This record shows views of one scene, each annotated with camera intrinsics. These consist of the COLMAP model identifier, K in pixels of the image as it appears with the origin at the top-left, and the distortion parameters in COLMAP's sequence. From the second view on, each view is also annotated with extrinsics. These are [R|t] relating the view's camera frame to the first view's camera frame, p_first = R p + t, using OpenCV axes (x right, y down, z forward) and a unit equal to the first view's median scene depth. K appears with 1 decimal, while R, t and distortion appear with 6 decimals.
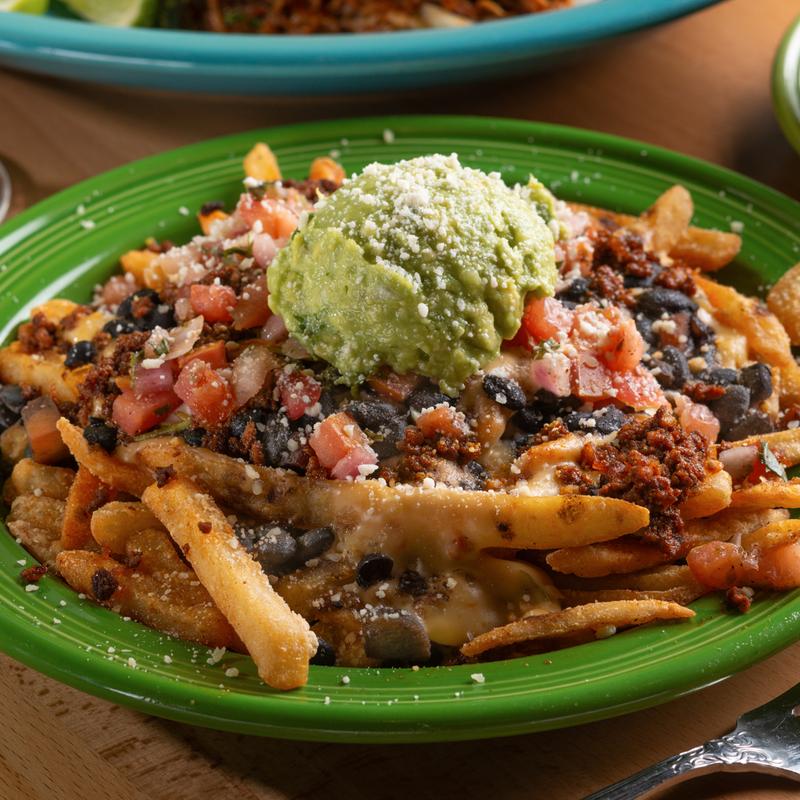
lens RADIAL K [[4147.5, 0, 399.3], [0, 4147.5, 399.9], [0, 0, 1]] dist [-0.070119, 0.000000]
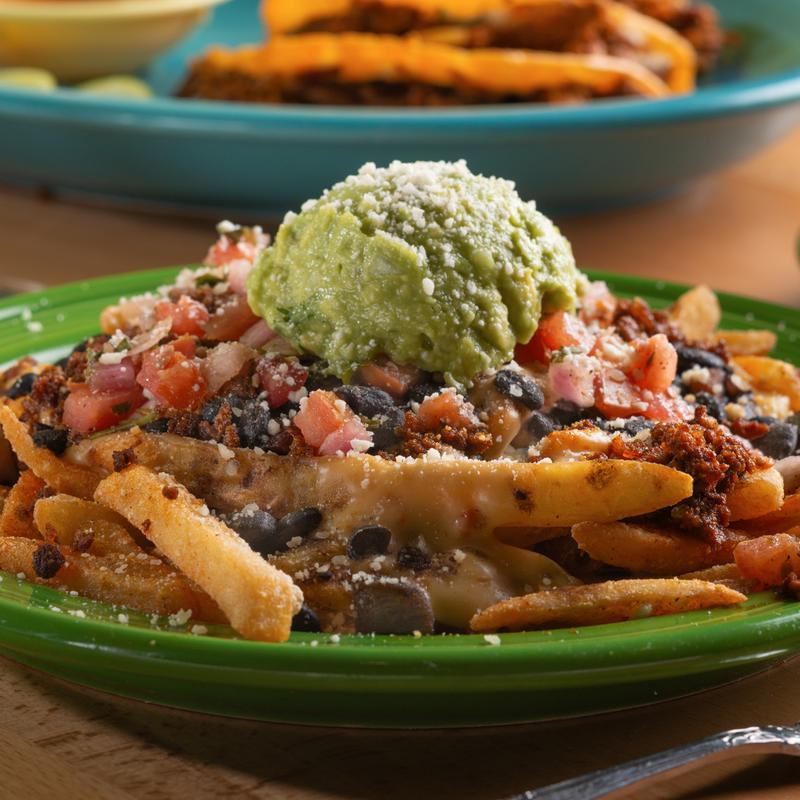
lens RADIAL K [[4147.5, 0, 400.9], [0, 4147.5, 400.1], [0, 0, 1]] dist [-0.070119, 0.000000]
pose [[0.999154, 0.031465, 0.026498, -0.022350], [-0.022667, 0.958659, -0.283654, 0.248223], [-0.034327, 0.282813, 0.958560, 0.173606]]
